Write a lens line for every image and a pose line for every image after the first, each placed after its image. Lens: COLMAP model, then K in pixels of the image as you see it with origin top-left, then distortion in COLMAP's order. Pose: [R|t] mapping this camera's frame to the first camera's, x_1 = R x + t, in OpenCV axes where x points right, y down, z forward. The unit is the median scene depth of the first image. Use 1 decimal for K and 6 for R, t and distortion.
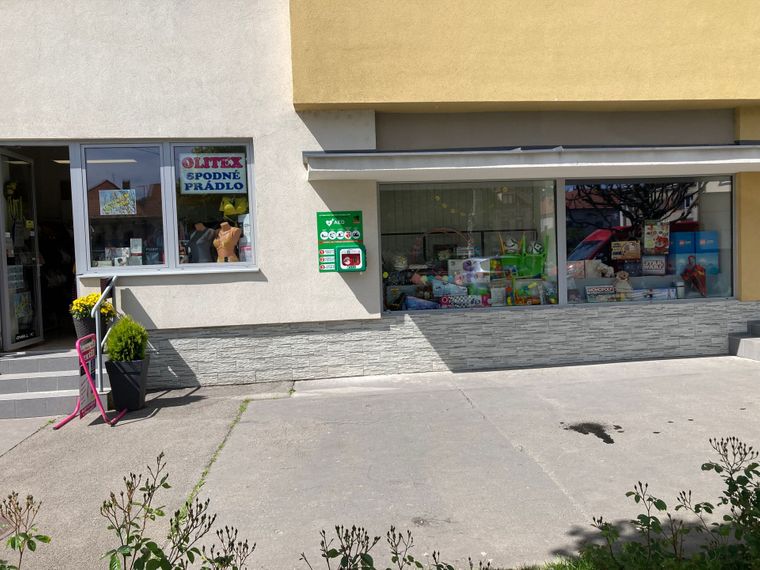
lens RADIAL K [[629.2, 0, 381.4], [0, 629.2, 285.2], [0, 0, 1]] dist [0.015682, -0.024358]
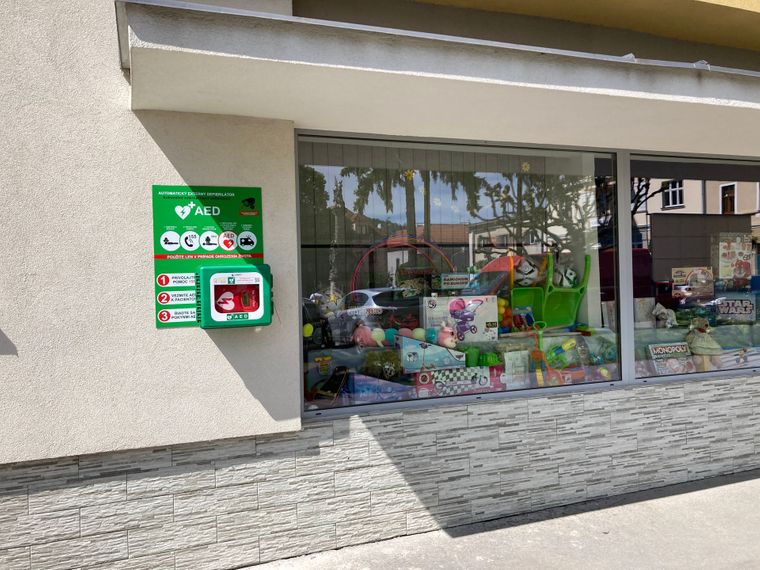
lens RADIAL K [[629.2, 0, 377.8], [0, 629.2, 280.5], [0, 0, 1]] dist [0.015682, -0.024358]
pose [[0.974370, 0.010271, 0.224715, -0.048931], [0.001789, 0.998572, -0.053398, -0.028909], [-0.224942, 0.052431, 0.972960, 0.547059]]
